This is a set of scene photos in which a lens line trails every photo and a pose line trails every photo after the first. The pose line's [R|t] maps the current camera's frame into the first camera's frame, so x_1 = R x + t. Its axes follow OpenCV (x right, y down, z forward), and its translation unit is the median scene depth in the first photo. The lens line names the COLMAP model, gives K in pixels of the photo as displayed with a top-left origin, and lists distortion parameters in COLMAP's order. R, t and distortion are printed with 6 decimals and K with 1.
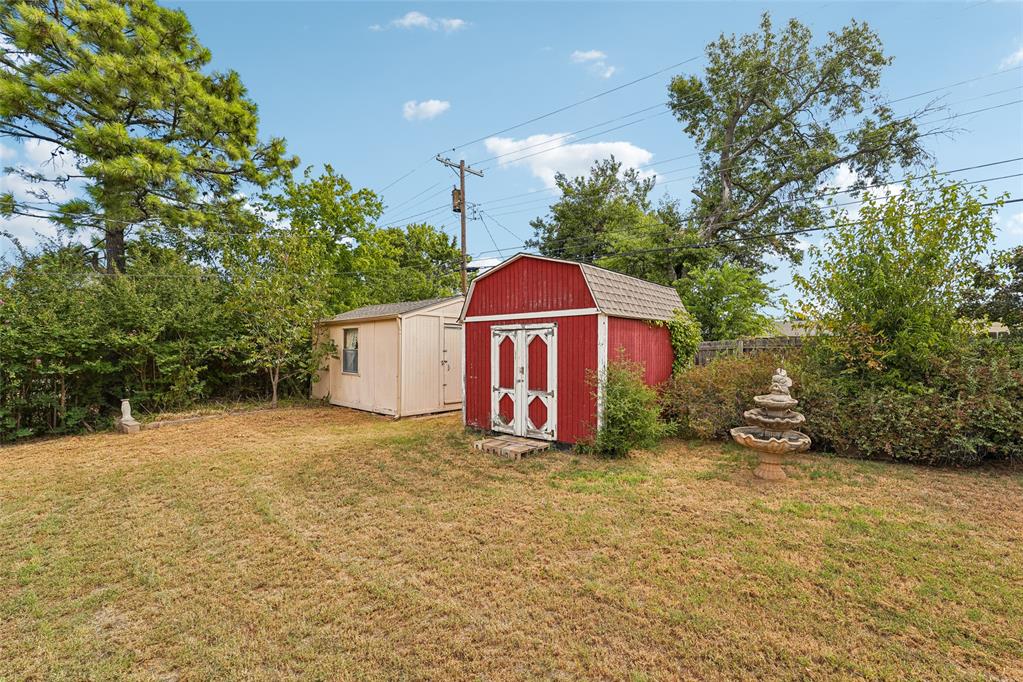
lens RADIAL K [[416.0, 0, 512.1], [0, 416.0, 346.5], [0, 0, 1]] dist [-0.002397, 0.000321]
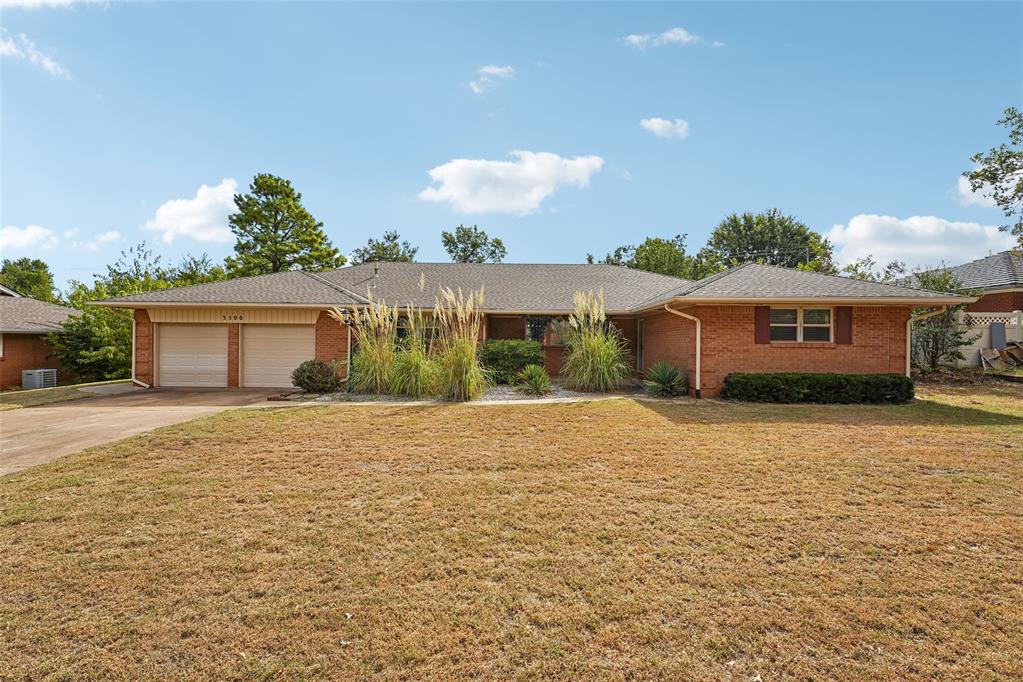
lens RADIAL K [[447.6, 0, 511.3], [0, 447.6, 339.4], [0, 0, 1]] dist [-0.002347, -0.000348]
pose [[0.762124, -0.000166, 0.647431, -1.095170], [0.003836, 0.999984, -0.004259, 0.035395], [-0.647419, 0.005730, 0.762113, -1.387779]]
